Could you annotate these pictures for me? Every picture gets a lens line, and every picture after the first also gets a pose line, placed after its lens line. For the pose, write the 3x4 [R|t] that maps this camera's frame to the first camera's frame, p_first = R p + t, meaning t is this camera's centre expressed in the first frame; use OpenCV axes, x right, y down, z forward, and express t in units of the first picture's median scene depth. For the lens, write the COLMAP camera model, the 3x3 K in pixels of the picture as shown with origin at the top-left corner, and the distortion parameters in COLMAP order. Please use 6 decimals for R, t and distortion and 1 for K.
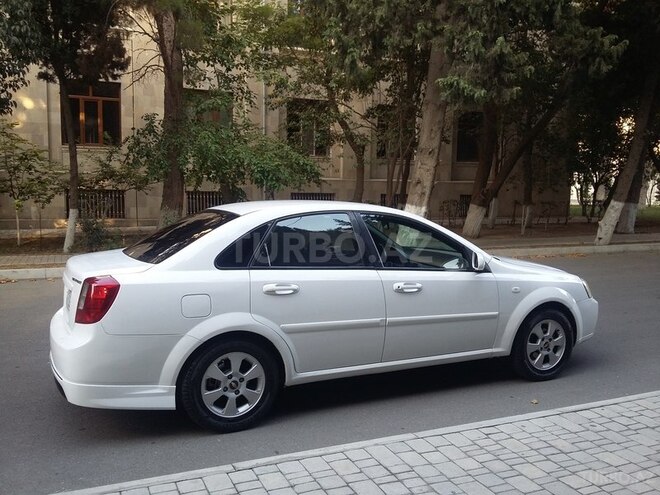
lens RADIAL K [[601.2, 0, 330.0], [0, 601.2, 247.5], [0, 0, 1]] dist [0.051647, -0.103349]
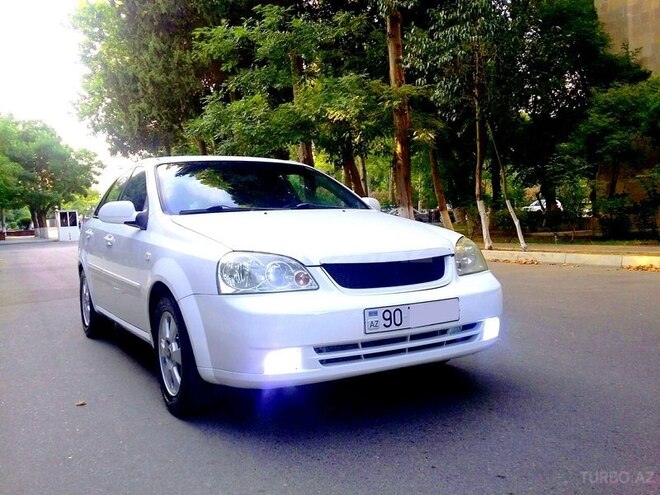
lens RADIAL K [[601.2, 0, 330.0], [0, 601.2, 247.5], [0, 0, 1]] dist [0.051647, -0.103349]
pose [[0.092267, 0.035260, -0.995110, 1.155177], [-0.048165, 0.998361, 0.030910, 0.032213], [0.994569, 0.045078, 0.093814, 1.296815]]
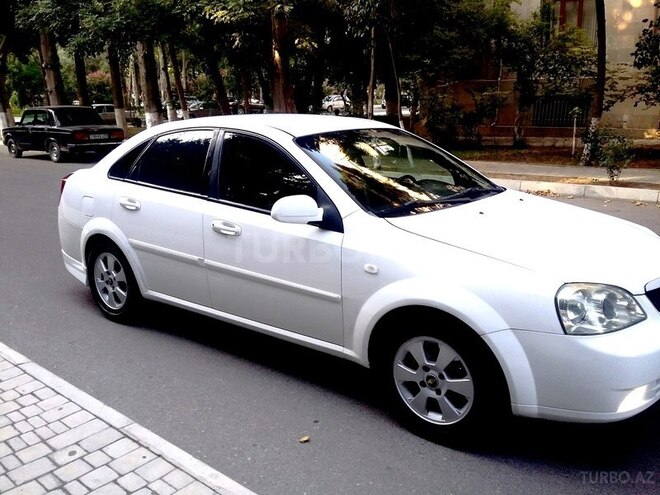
lens RADIAL K [[601.2, 0, 330.0], [0, 601.2, 247.5], [0, 0, 1]] dist [0.051647, -0.103349]
pose [[0.438028, 0.198756, -0.876714, 0.922416], [-0.063136, 0.979646, 0.190547, -0.071923], [0.896742, -0.028112, 0.441661, 0.790476]]
